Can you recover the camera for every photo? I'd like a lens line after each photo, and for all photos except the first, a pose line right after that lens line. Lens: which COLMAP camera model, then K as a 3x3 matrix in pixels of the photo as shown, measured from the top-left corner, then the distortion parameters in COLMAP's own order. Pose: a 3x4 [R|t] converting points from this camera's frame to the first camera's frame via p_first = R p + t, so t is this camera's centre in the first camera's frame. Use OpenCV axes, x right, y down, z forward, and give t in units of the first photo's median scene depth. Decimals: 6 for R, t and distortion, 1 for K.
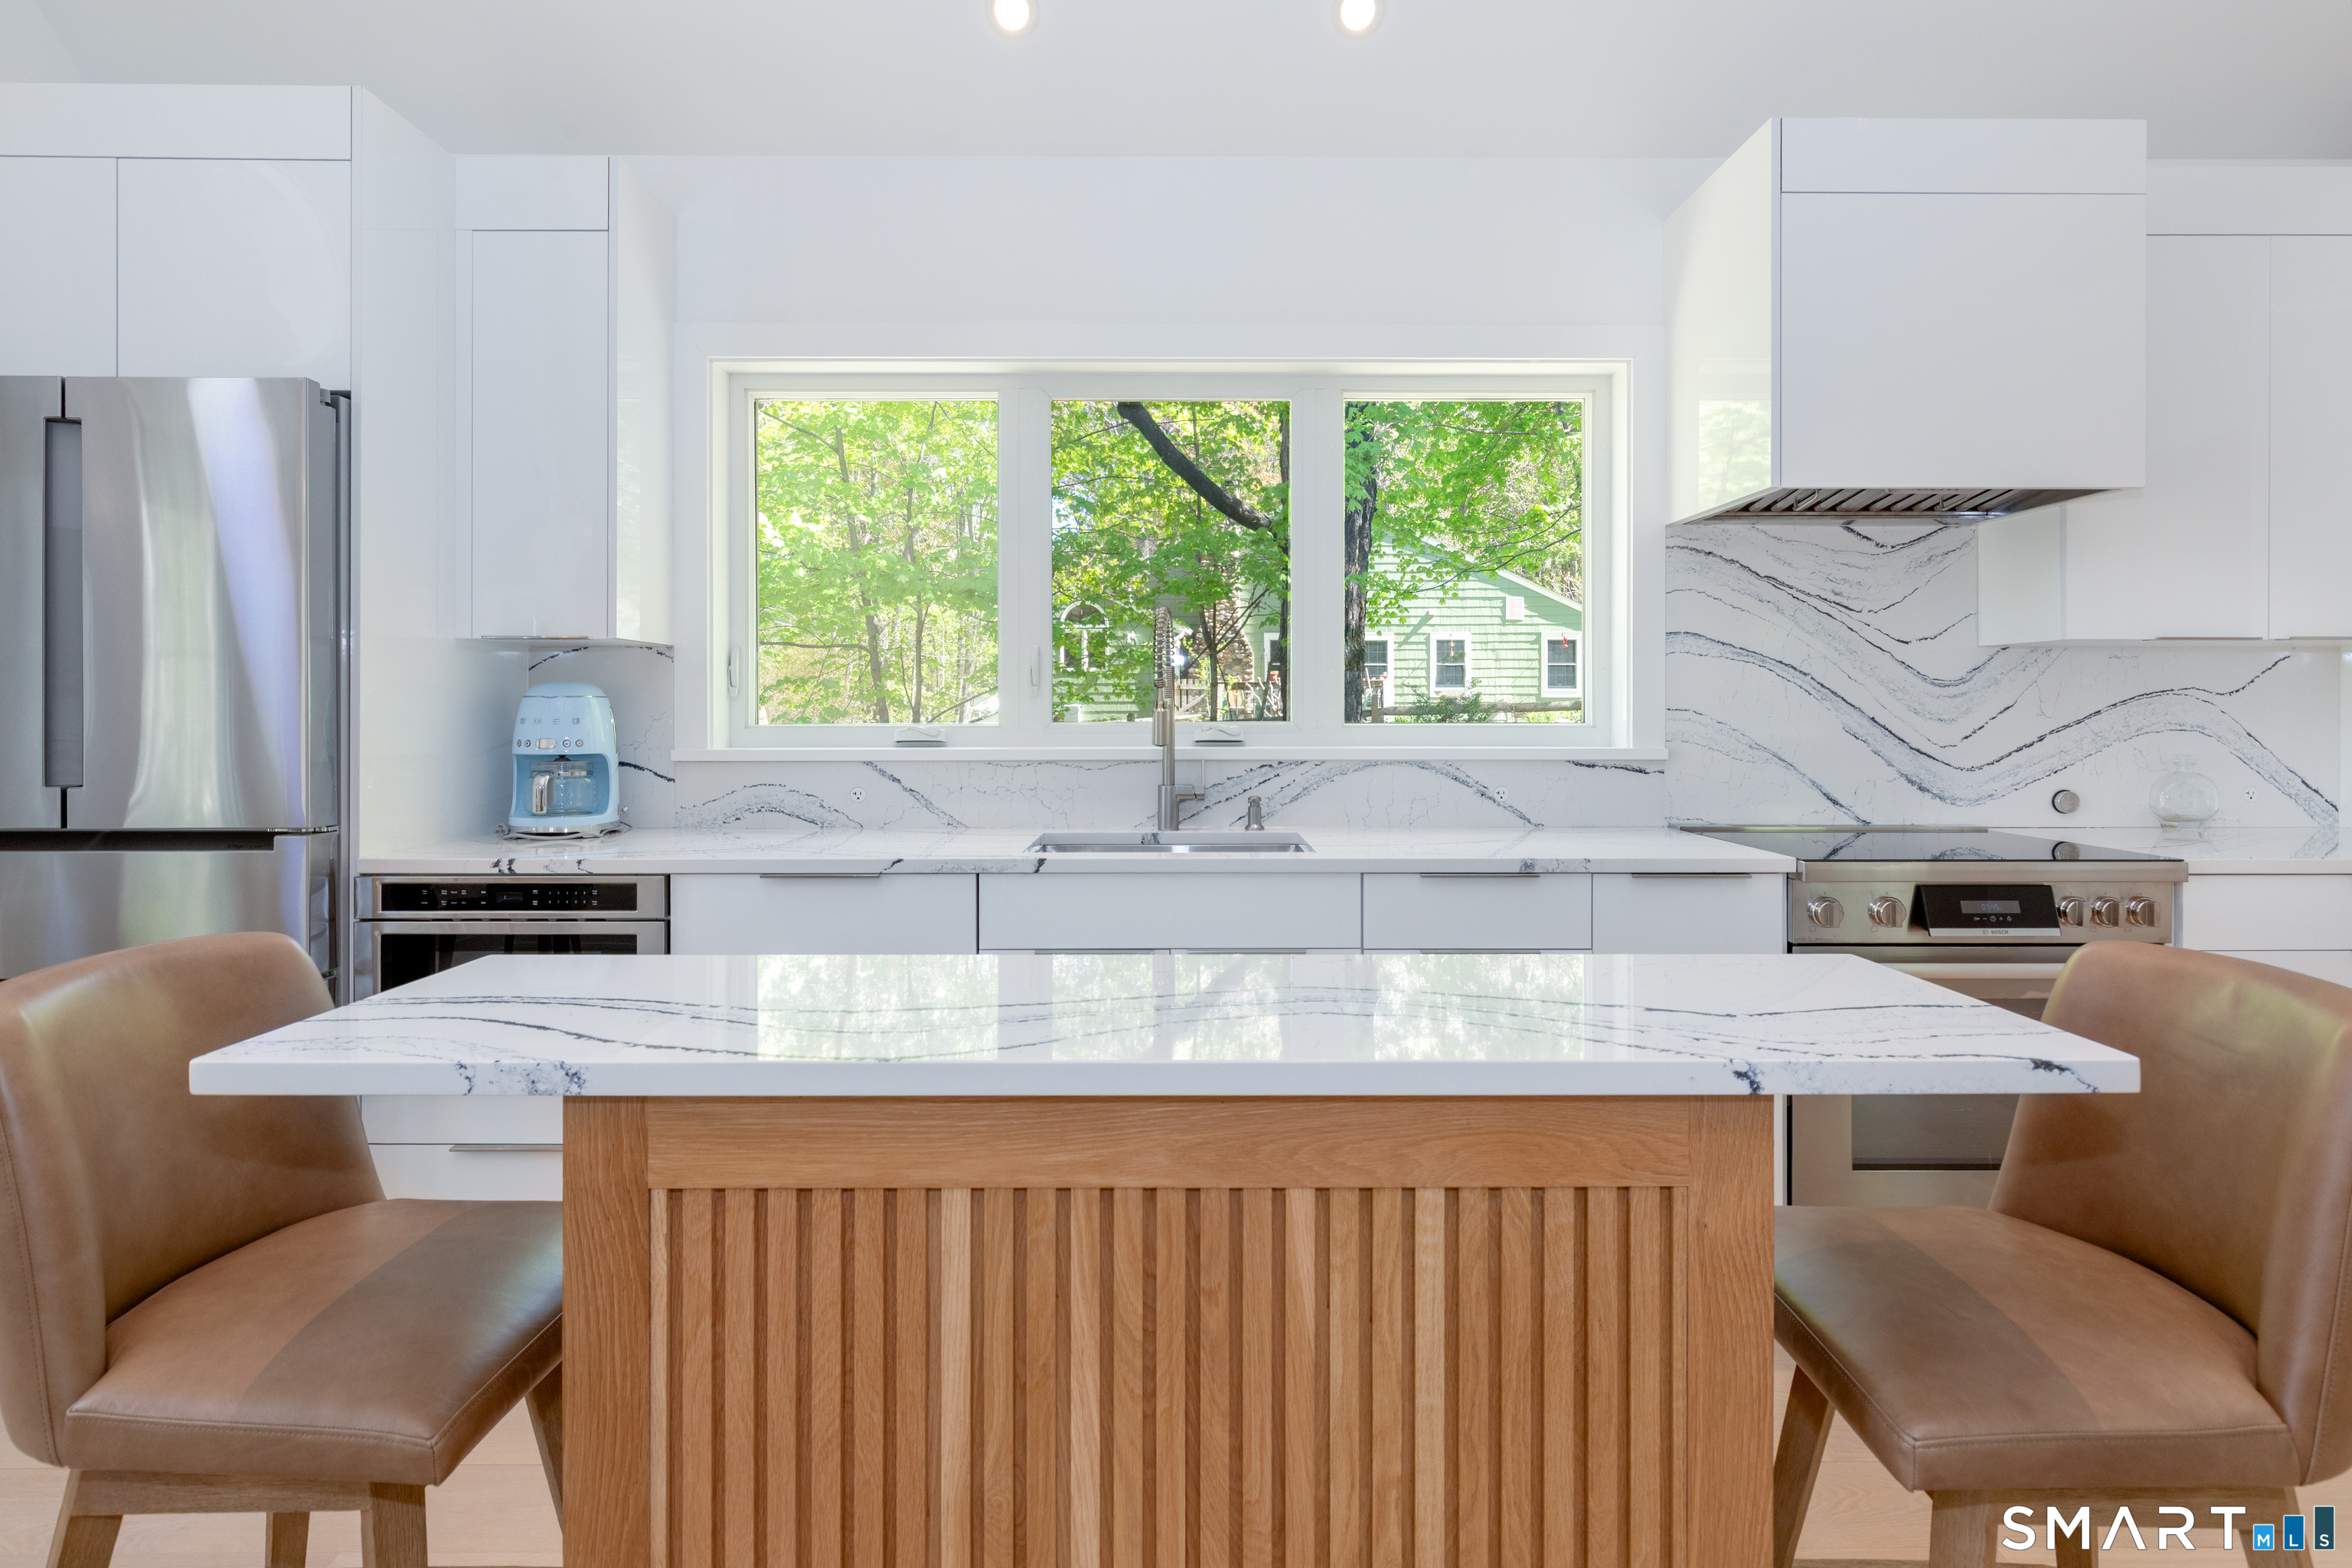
lens RADIAL K [[1234.3, 0, 1184.0], [0, 1234.3, 709.9], [0, 0, 1]] dist [-0.000238, -0.000973]
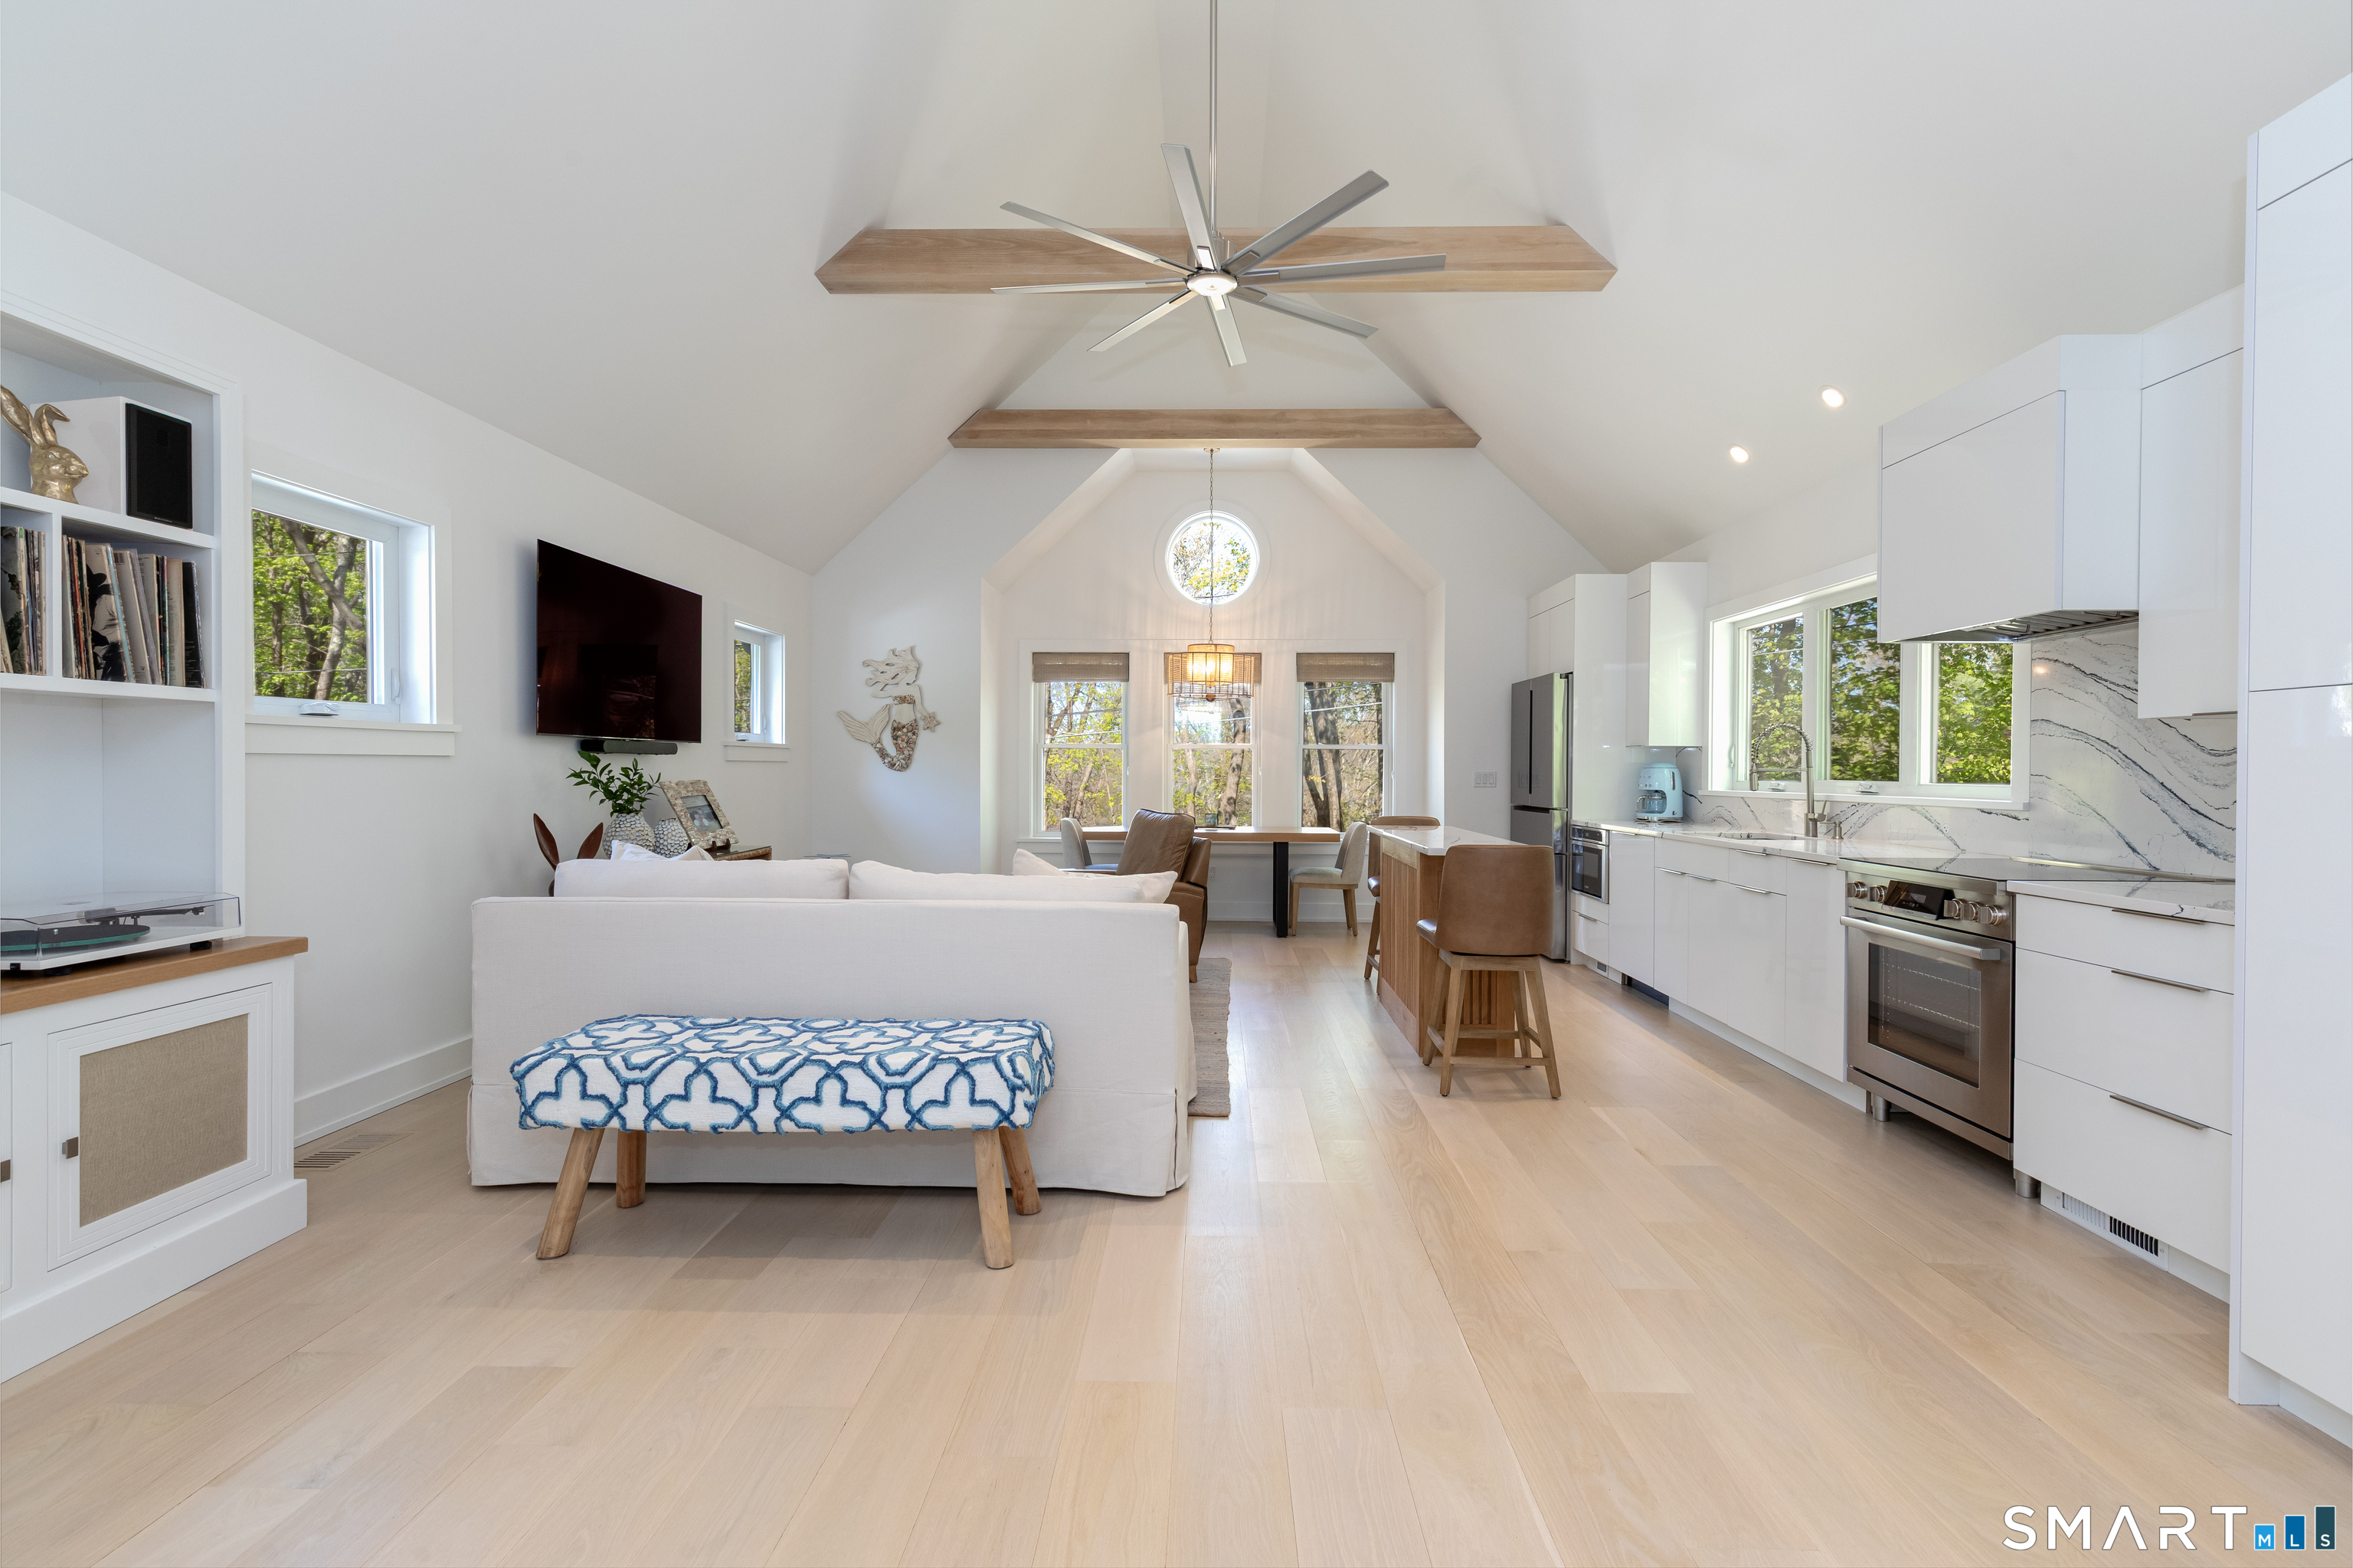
lens RADIAL K [[1067.7, 0, 1186.9], [0, 1067.7, 781.8], [0, 0, 1]] dist [0.013152, -0.000398]
pose [[-0.030670, 0.010618, -0.999473, 1.646095], [-0.005645, 0.999926, 0.010796, -0.000409], [0.999514, 0.005973, -0.030608, 0.076308]]
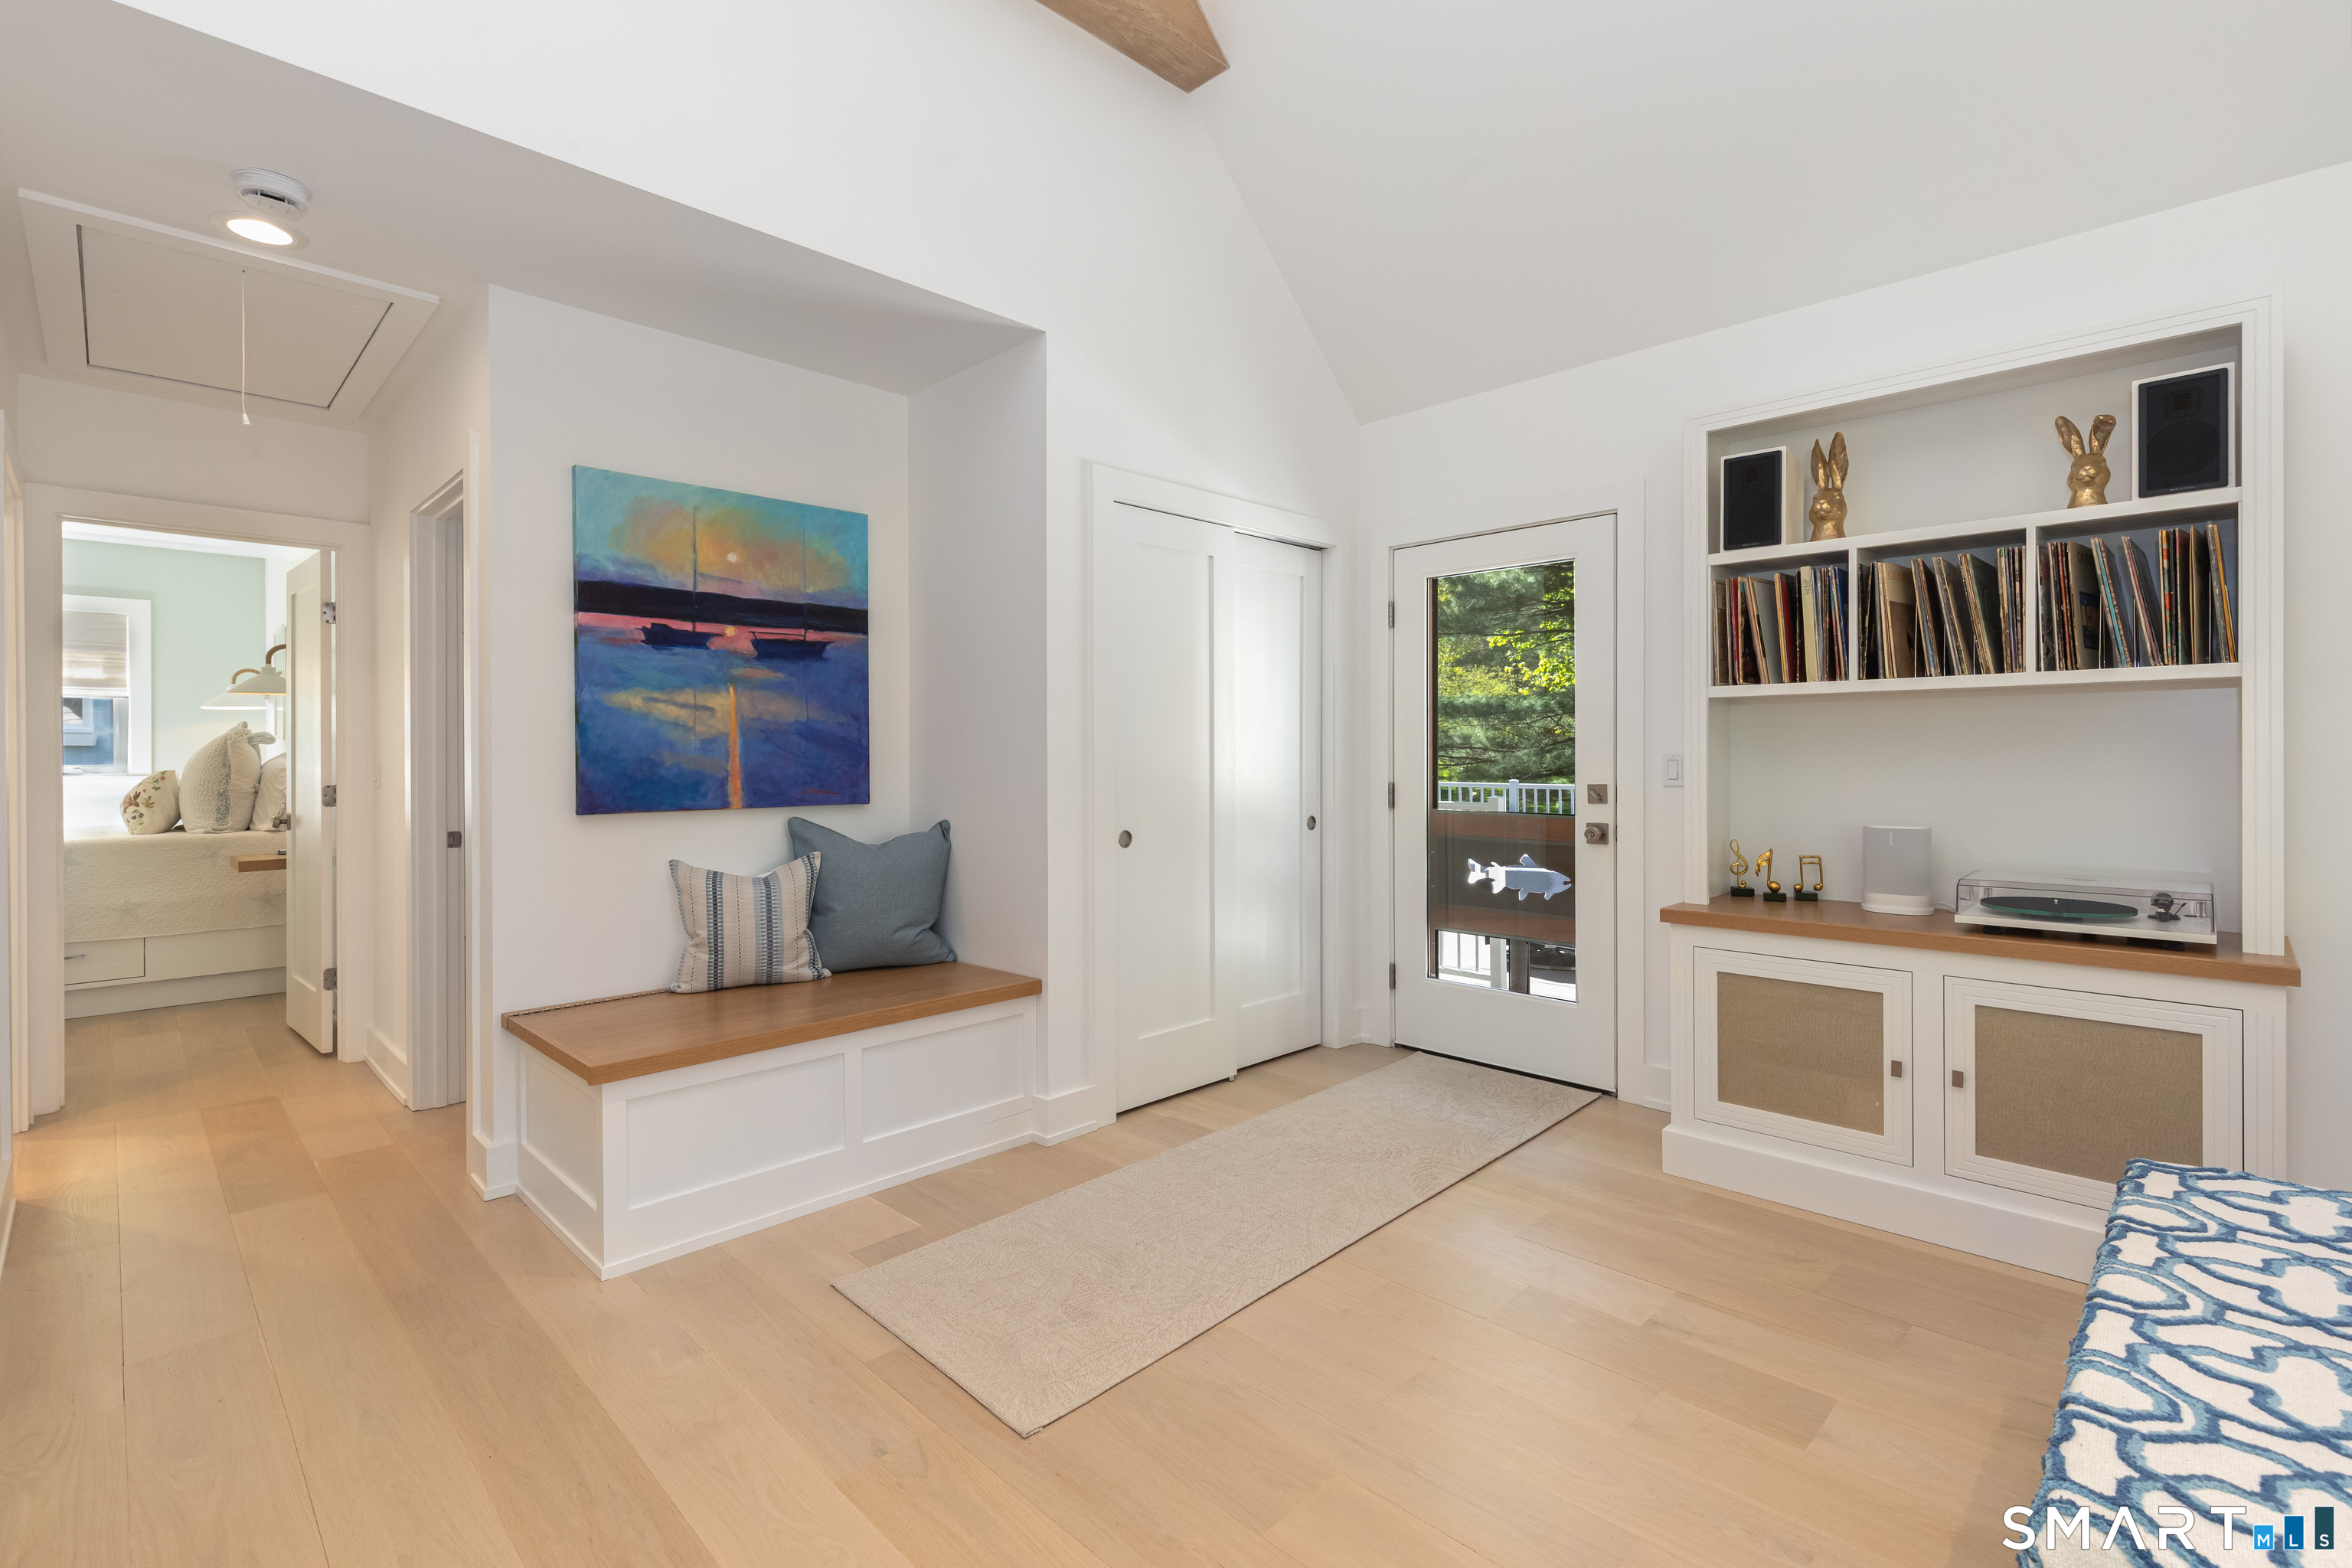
lens RADIAL K [[1071.8, 0, 1191.9], [0, 1071.8, 761.5], [0, 0, 1]] dist [0.009816, -0.000707]
pose [[-0.705984, -0.001606, 0.708226, 0.770753], [0.003597, 0.999976, 0.005854, 0.001514], [-0.708219, 0.006680, -0.705961, 0.325362]]
